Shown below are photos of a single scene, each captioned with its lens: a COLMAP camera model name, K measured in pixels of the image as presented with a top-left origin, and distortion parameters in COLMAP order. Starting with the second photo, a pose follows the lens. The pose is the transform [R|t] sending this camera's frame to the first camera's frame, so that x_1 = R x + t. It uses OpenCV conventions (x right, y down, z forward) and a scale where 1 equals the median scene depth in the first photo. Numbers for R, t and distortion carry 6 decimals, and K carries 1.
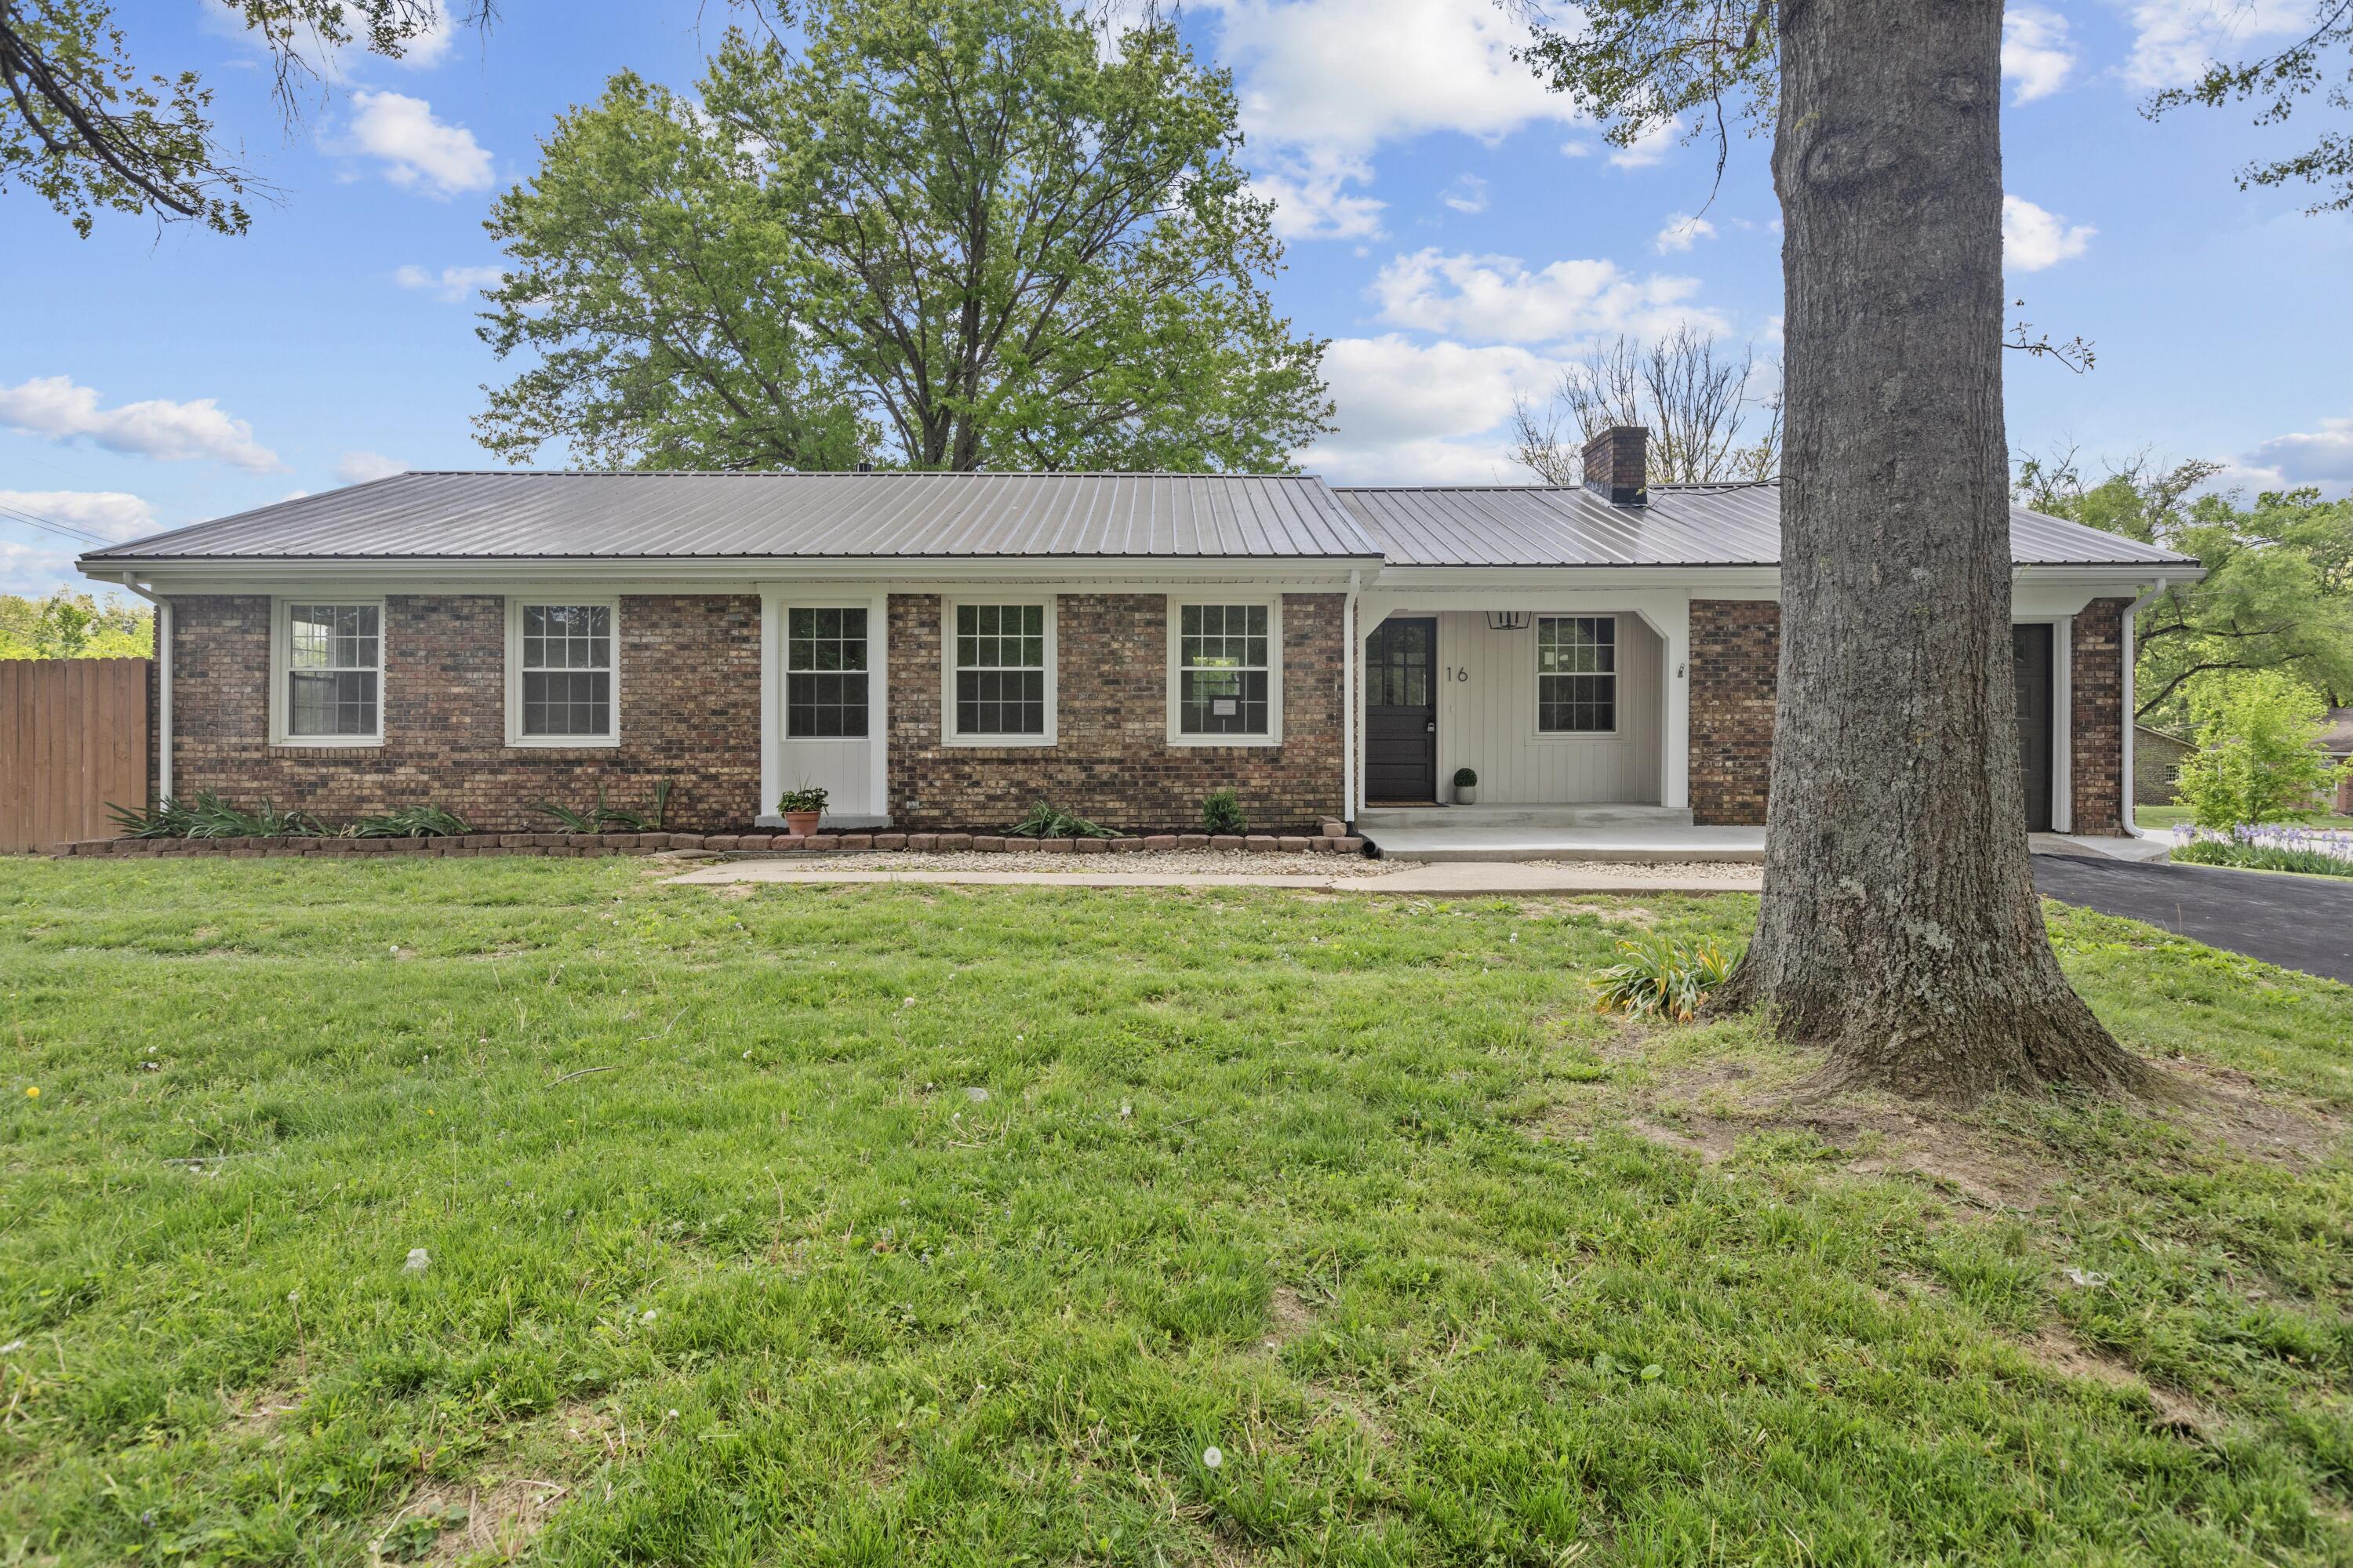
lens RADIAL K [[1359.5, 0, 1176.5], [0, 1359.5, 722.9], [0, 0, 1]] dist [0.002039, 0.000736]
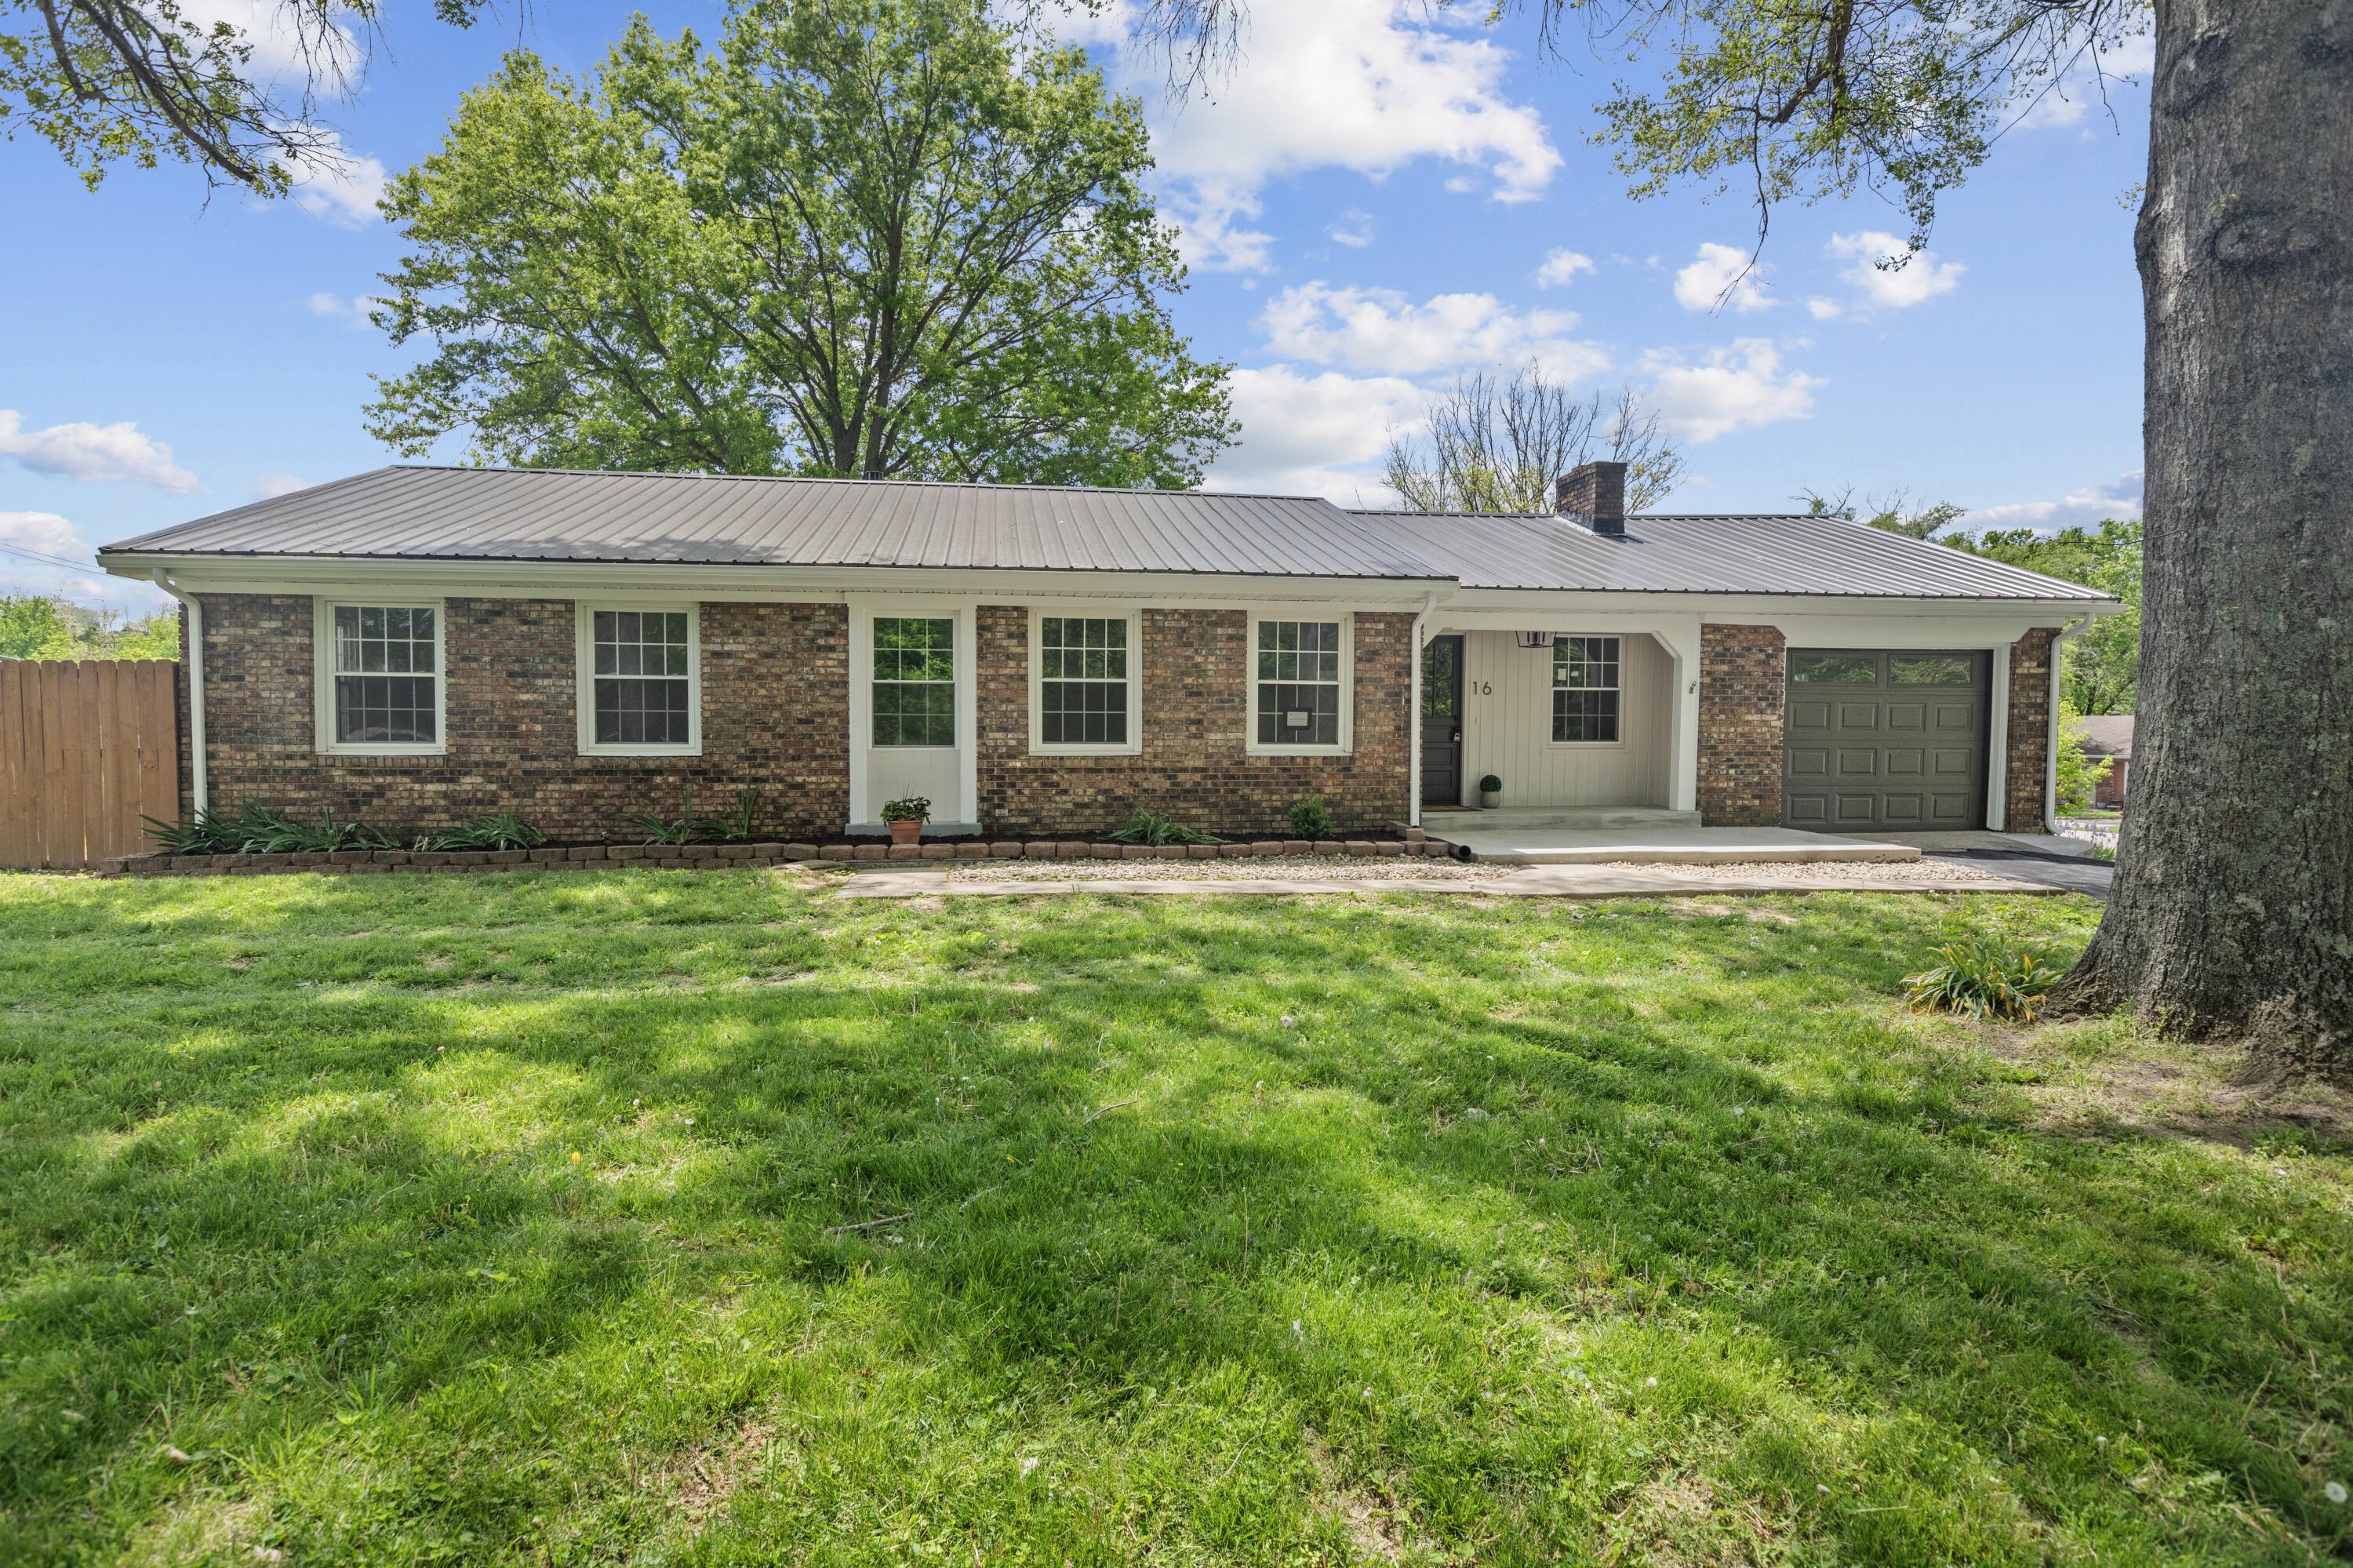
lens RADIAL K [[1263.2, 0, 1176.5], [0, 1263.2, 784.0], [0, 0, 1]] dist [-0.001183, 0.000172]
pose [[0.989758, -0.002173, 0.142741, -0.197700], [-0.004967, 0.998754, 0.049652, -0.009220], [-0.142671, -0.049852, 0.988514, 0.039129]]
